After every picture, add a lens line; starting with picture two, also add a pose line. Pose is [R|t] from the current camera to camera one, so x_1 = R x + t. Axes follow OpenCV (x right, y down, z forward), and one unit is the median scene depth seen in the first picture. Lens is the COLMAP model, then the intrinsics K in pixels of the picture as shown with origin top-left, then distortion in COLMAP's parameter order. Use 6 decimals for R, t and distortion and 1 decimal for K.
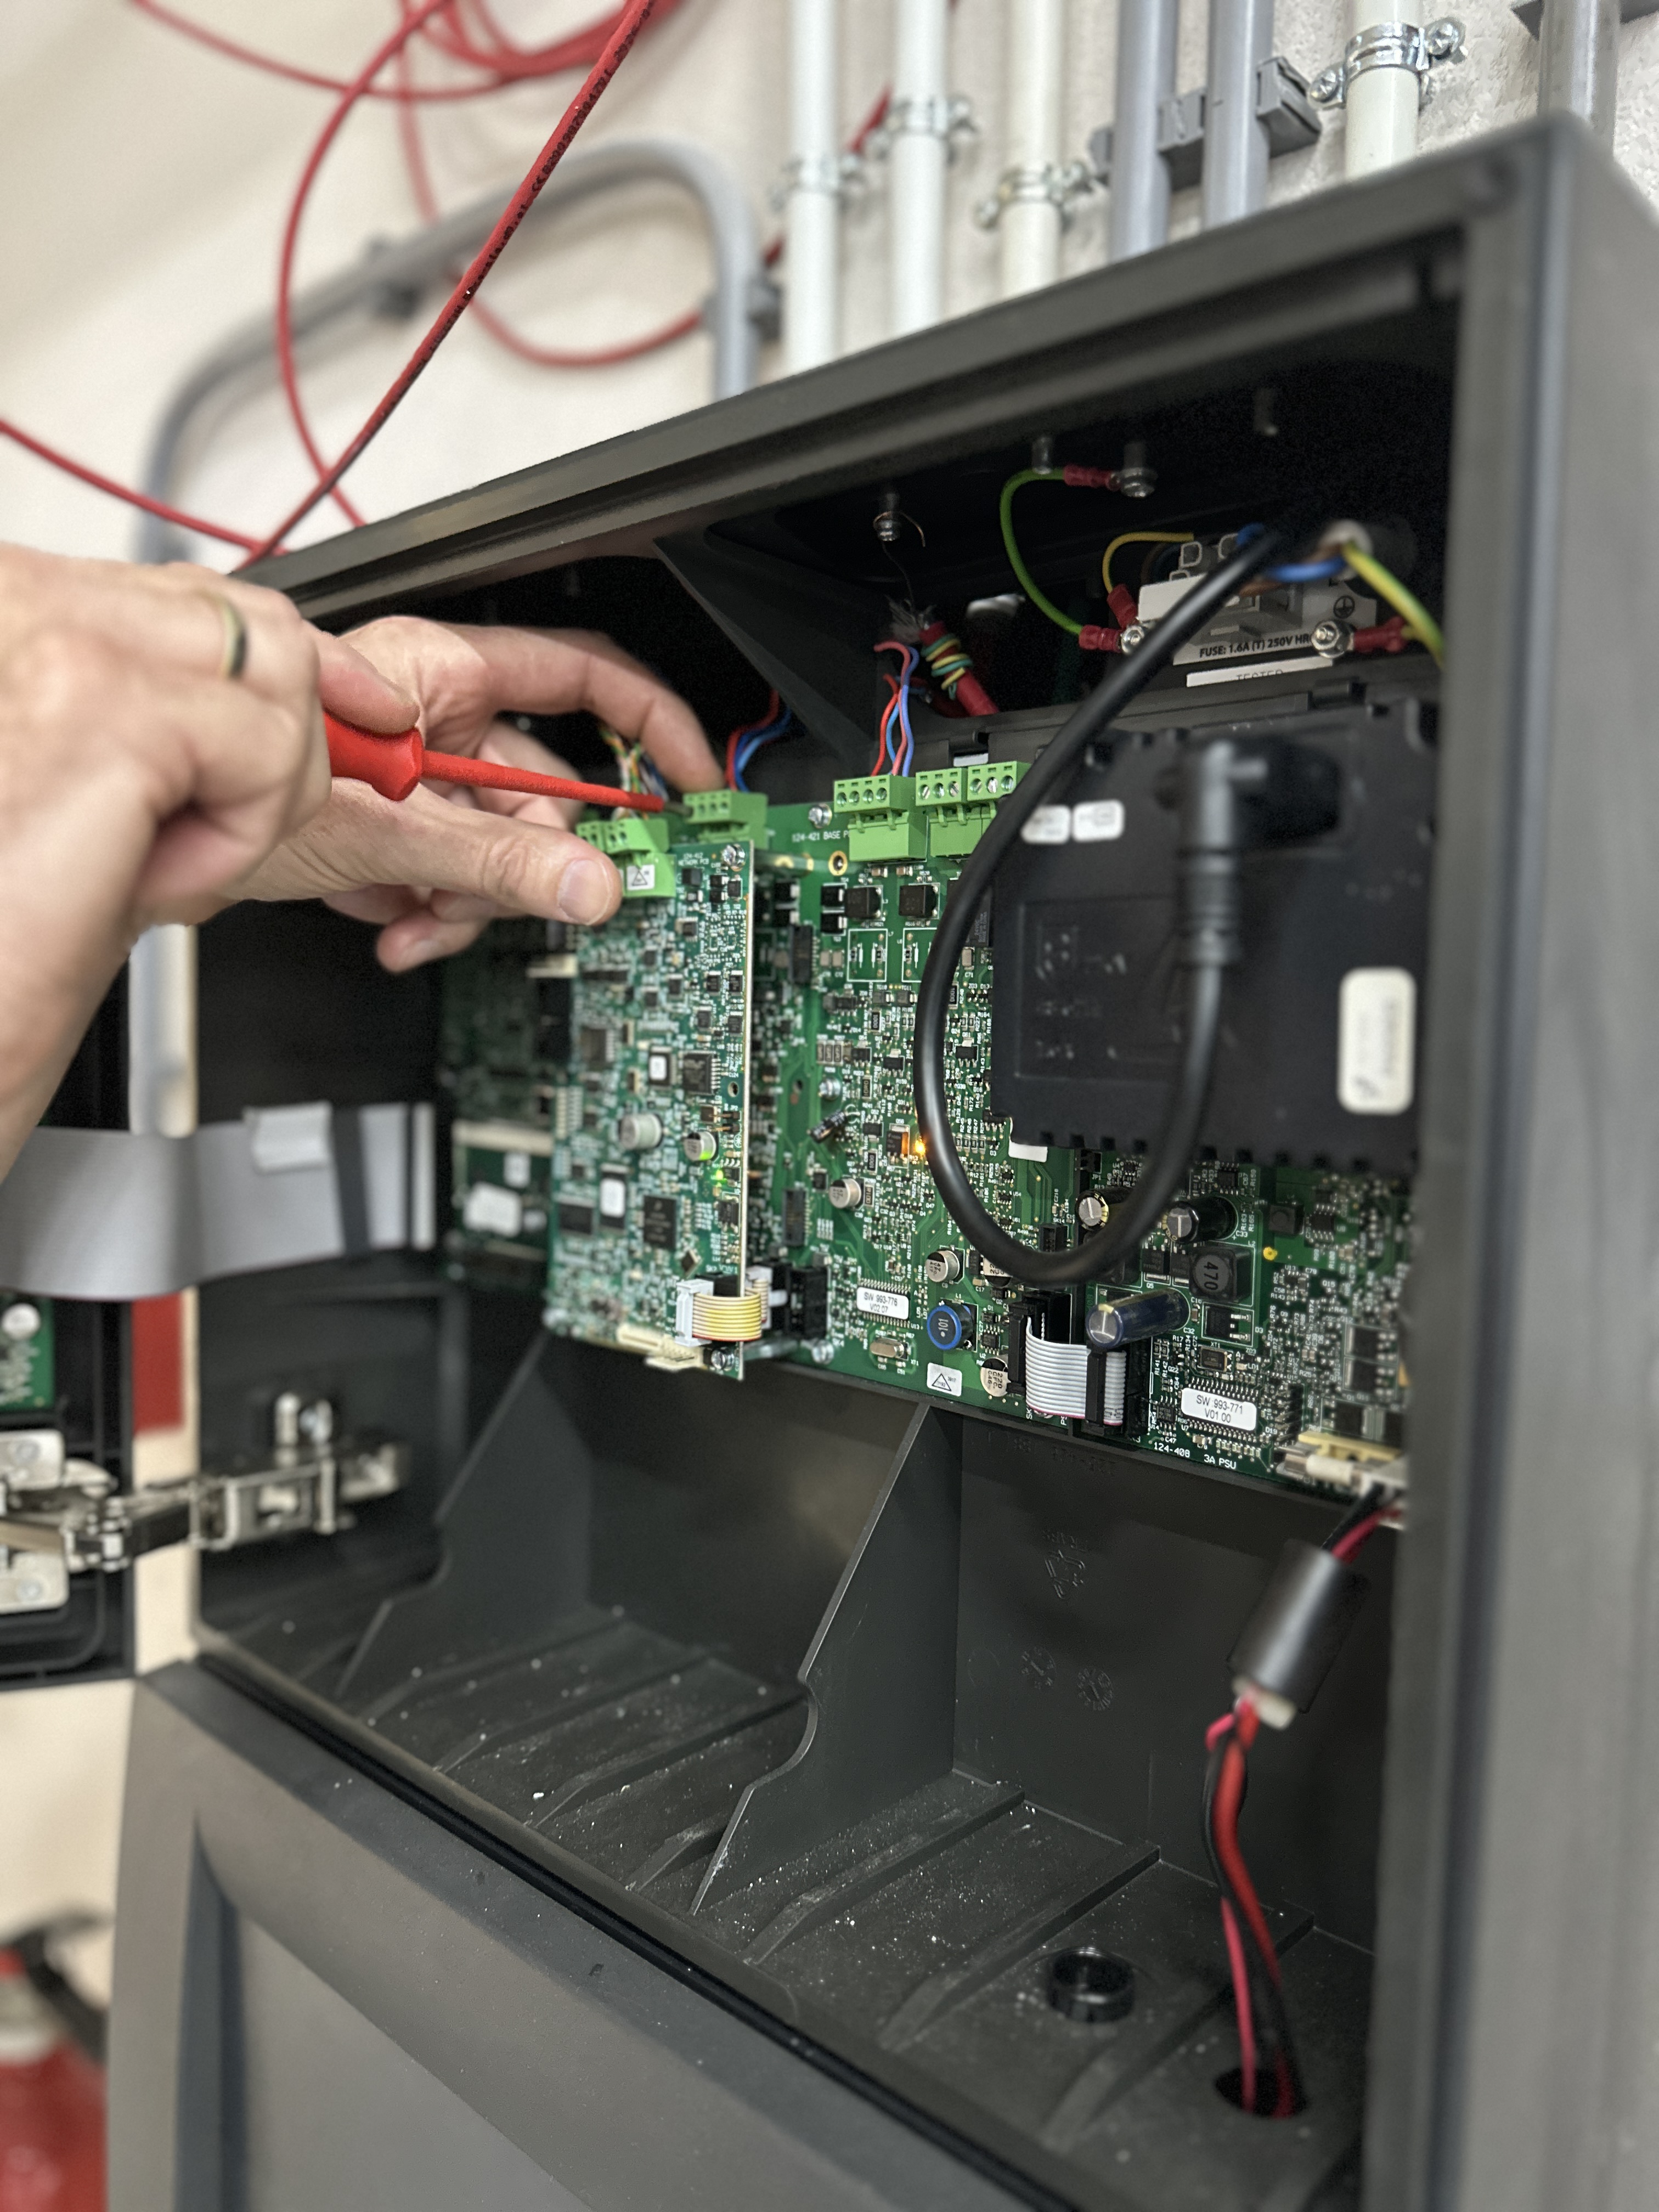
lens RADIAL K [[1556.9, 0, 830.6], [0, 1556.9, 1117.1], [0, 0, 1]] dist [0.073826, -0.098897]
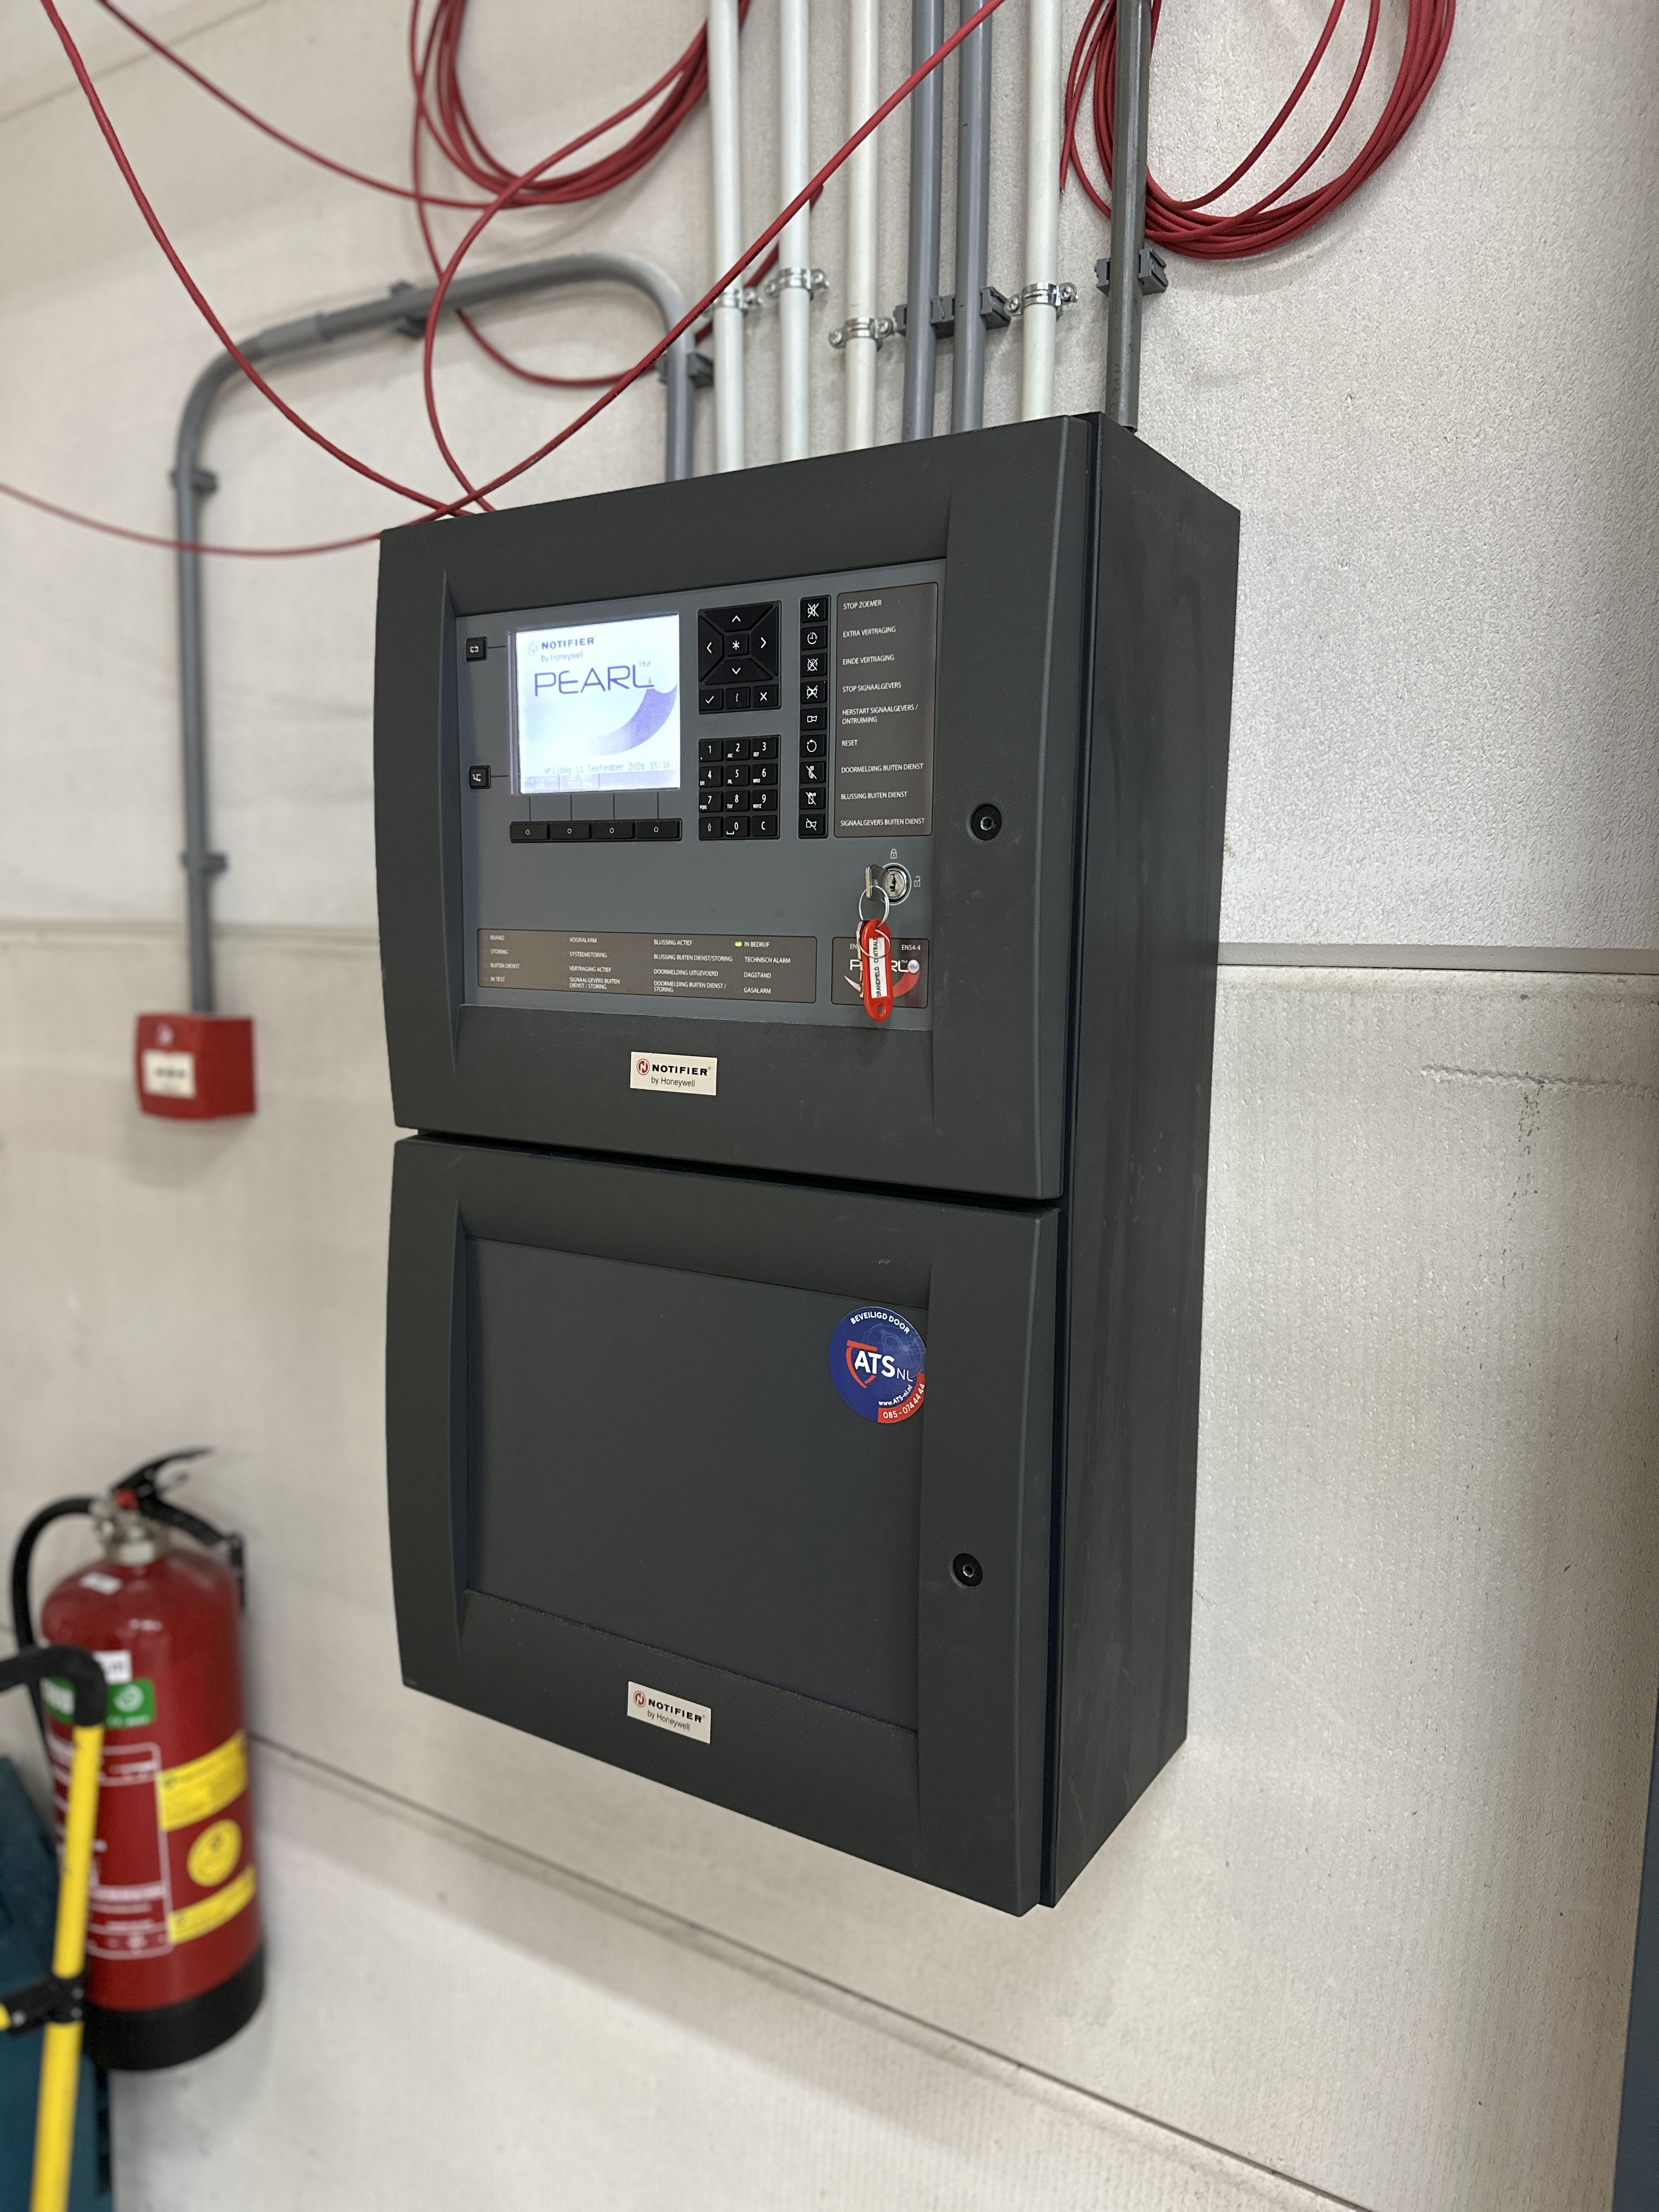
lens RADIAL K [[1556.9, 0, 830.6], [0, 1556.9, 1117.1], [0, 0, 1]] dist [0.073826, -0.098897]
pose [[0.981780, -0.037082, 0.186367, -0.318034], [0.027318, 0.998130, 0.054691, 0.265537], [-0.188046, -0.048603, 0.980957, -0.953151]]
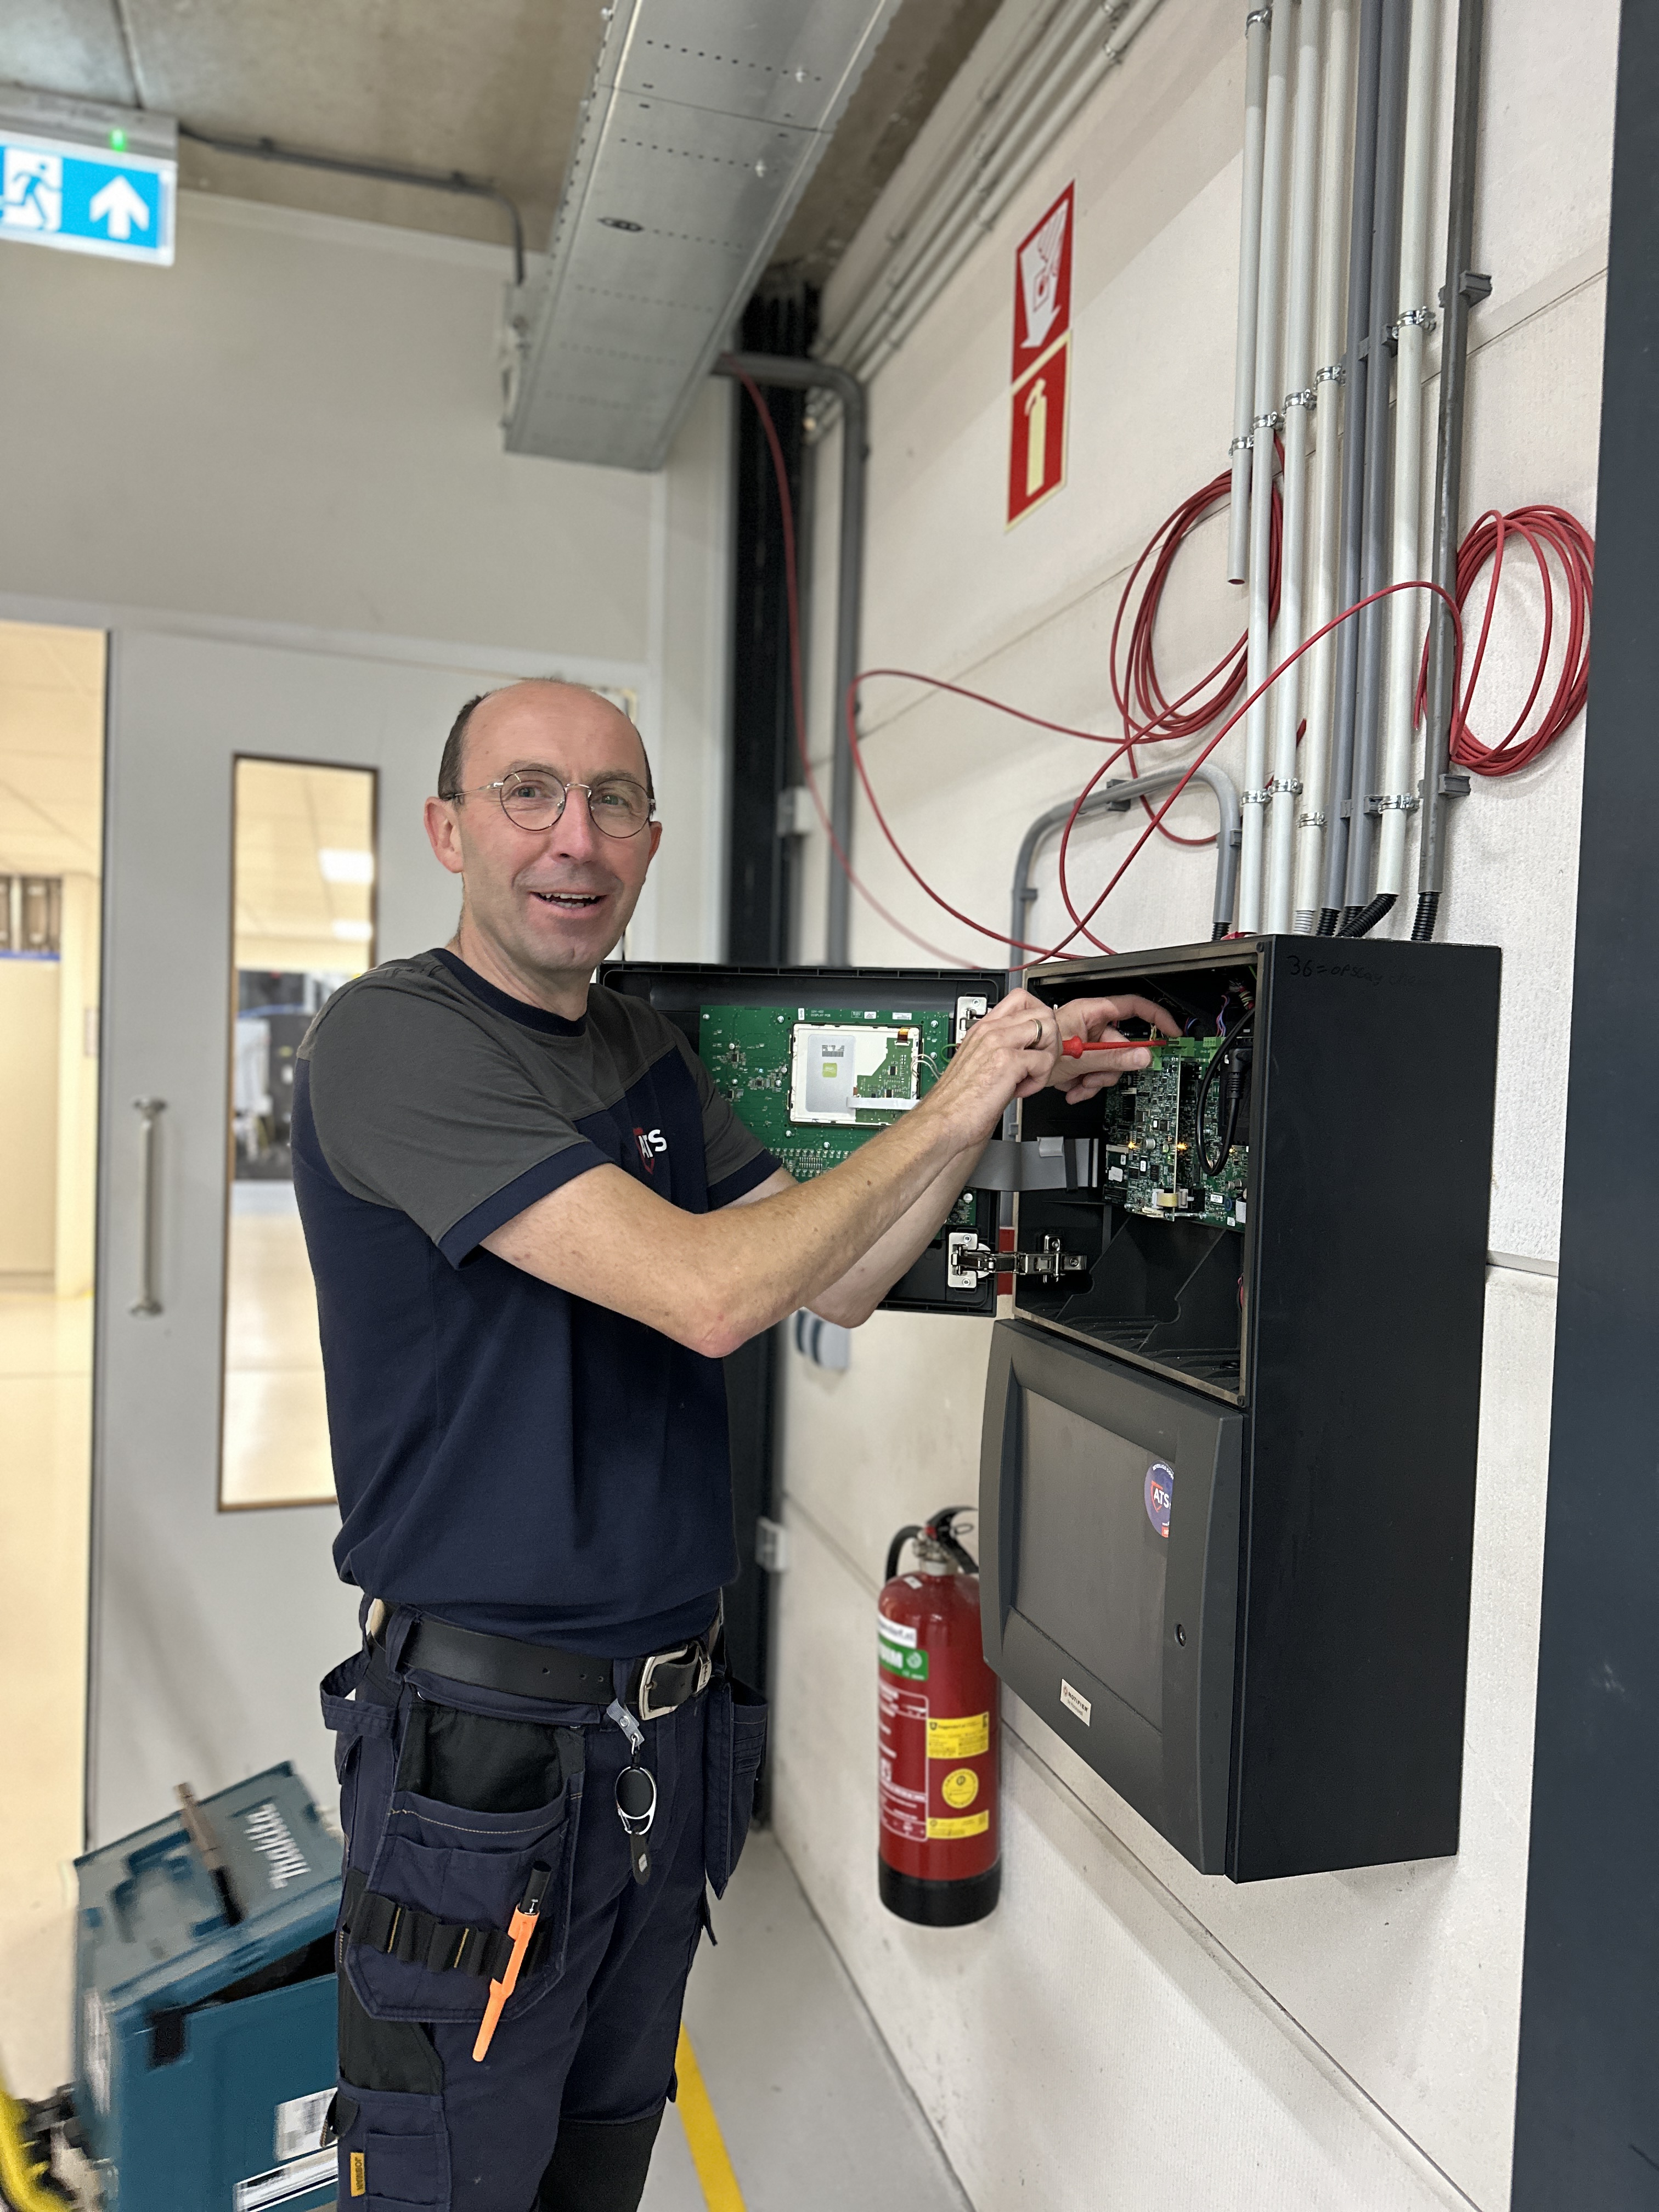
lens RADIAL K [[1556.9, 0, 830.6], [0, 1556.9, 1117.1], [0, 0, 1]] dist [0.073826, -0.098897]
pose [[0.863760, 0.018854, -0.503551, 0.869994], [-0.048443, 0.997778, -0.045738, 0.124994], [0.501570, 0.063900, 0.862754, -1.961590]]
